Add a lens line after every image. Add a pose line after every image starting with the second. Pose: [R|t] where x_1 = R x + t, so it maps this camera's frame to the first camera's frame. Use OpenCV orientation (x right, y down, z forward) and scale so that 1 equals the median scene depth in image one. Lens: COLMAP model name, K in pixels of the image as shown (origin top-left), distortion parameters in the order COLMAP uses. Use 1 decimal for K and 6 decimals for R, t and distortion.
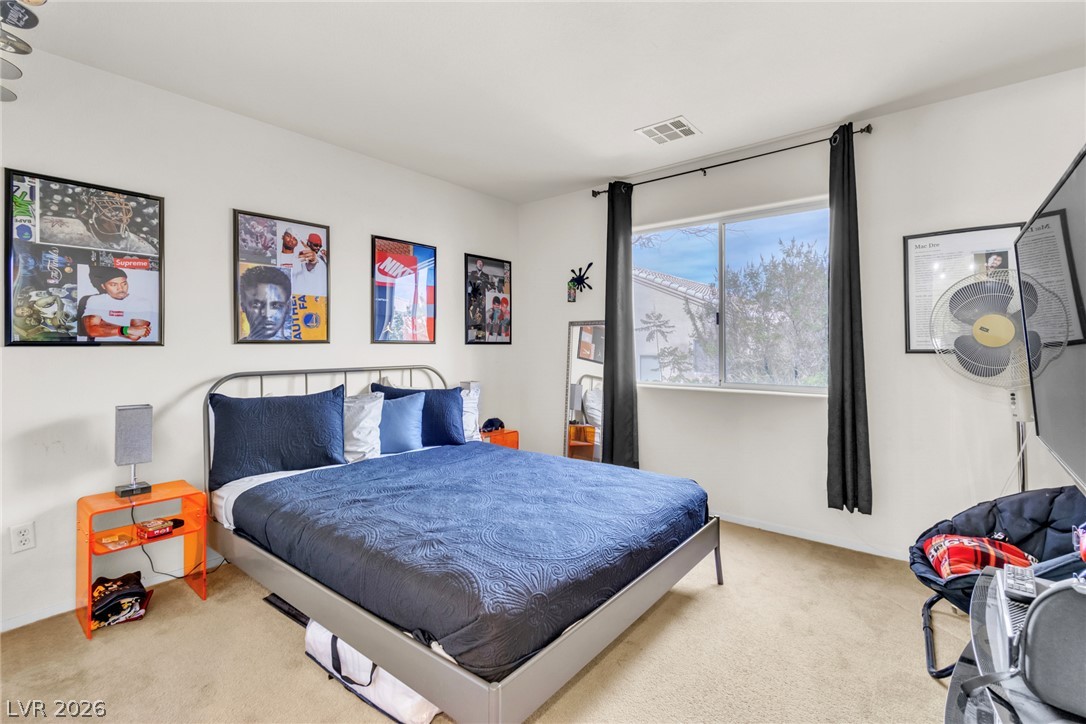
lens RADIAL K [[491.0, 0, 545.1], [0, 491.0, 350.4], [0, 0, 1]] dist [0.004333, -0.002126]
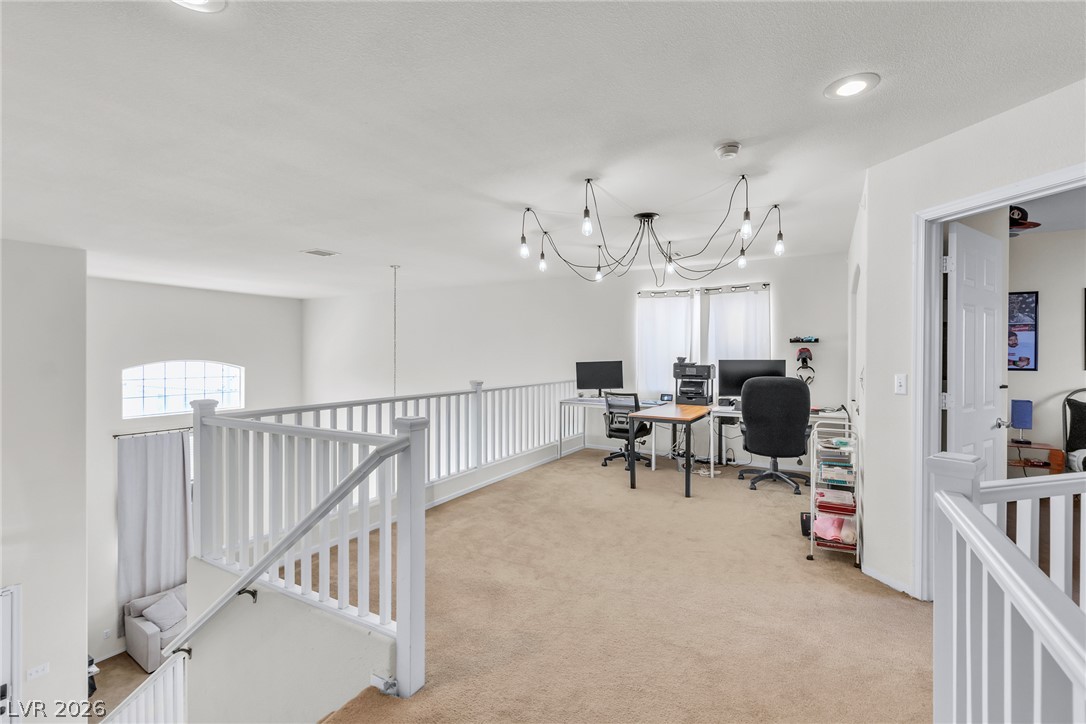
lens RADIAL K [[491.0, 0, 547.1], [0, 491.0, 365.0], [0, 0, 1]] dist [0.004333, -0.002126]
pose [[0.175225, 0.004607, -0.984518, 0.753420], [-0.003515, 0.999986, 0.004054, -0.032294], [0.984522, 0.002751, 0.175238, -1.184569]]
